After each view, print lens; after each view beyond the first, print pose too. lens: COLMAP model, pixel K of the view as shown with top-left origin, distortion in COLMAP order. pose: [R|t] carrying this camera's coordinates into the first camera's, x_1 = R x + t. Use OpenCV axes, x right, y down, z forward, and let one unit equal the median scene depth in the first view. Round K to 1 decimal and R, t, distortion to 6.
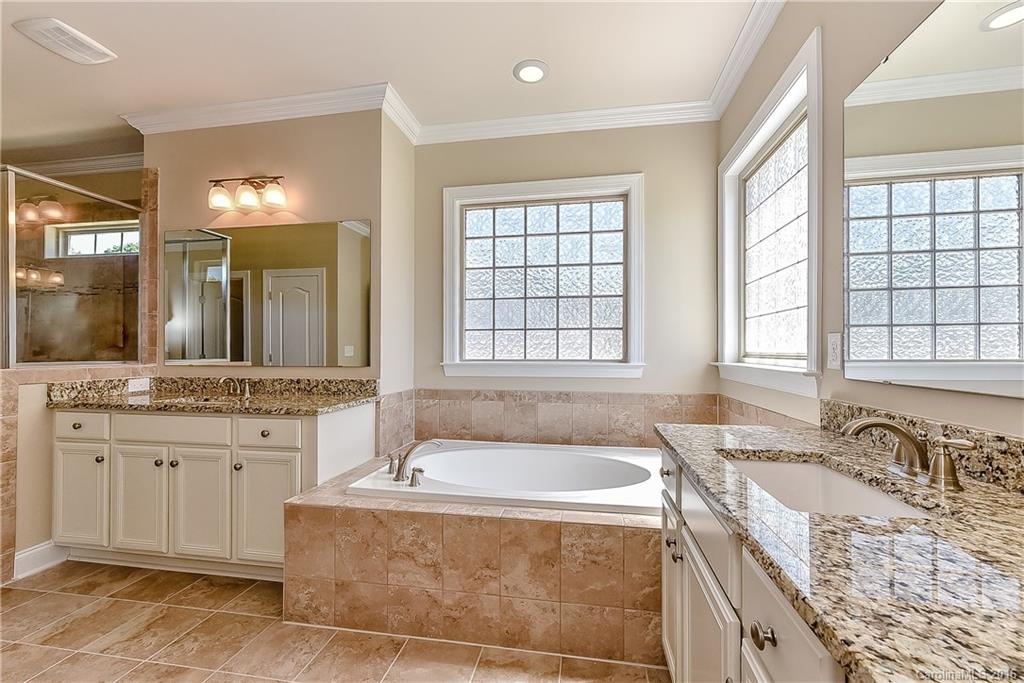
lens RADIAL K [[404.6, 0, 513.8], [0, 404.6, 349.7], [0, 0, 1]] dist [0.009611, -0.000801]
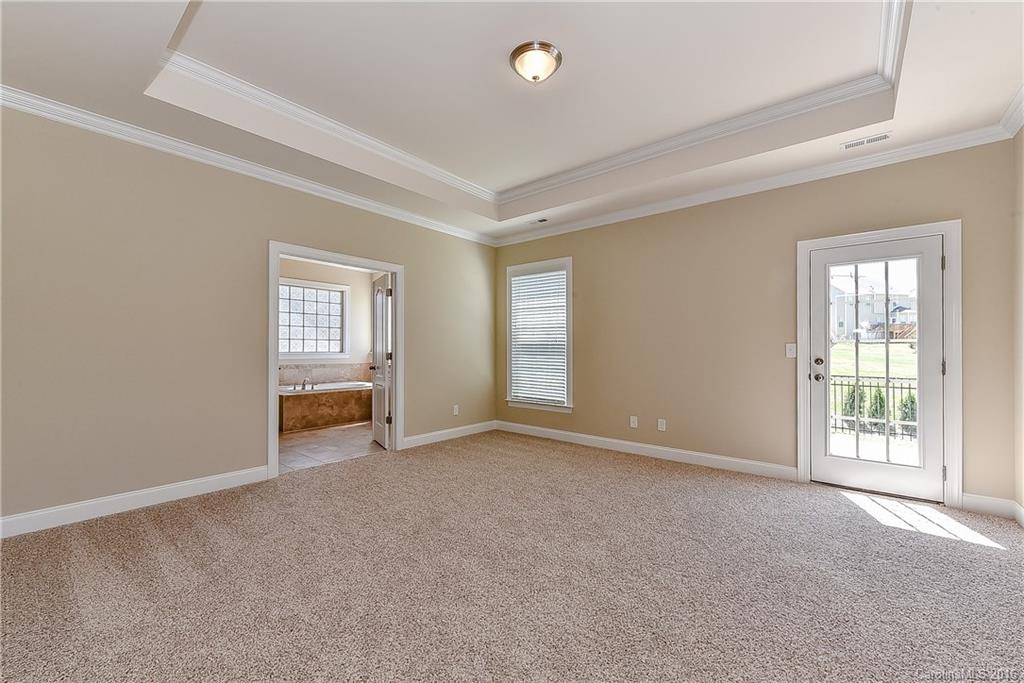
lens RADIAL K [[404.6, 0, 507.6], [0, 404.6, 344.8], [0, 0, 1]] dist [0.009611, -0.000801]
pose [[0.493681, 0.010052, 0.869585, -1.859618], [-0.006546, 0.999948, -0.007842, -0.007681], [-0.869618, -0.001821, 0.493721, -1.582852]]
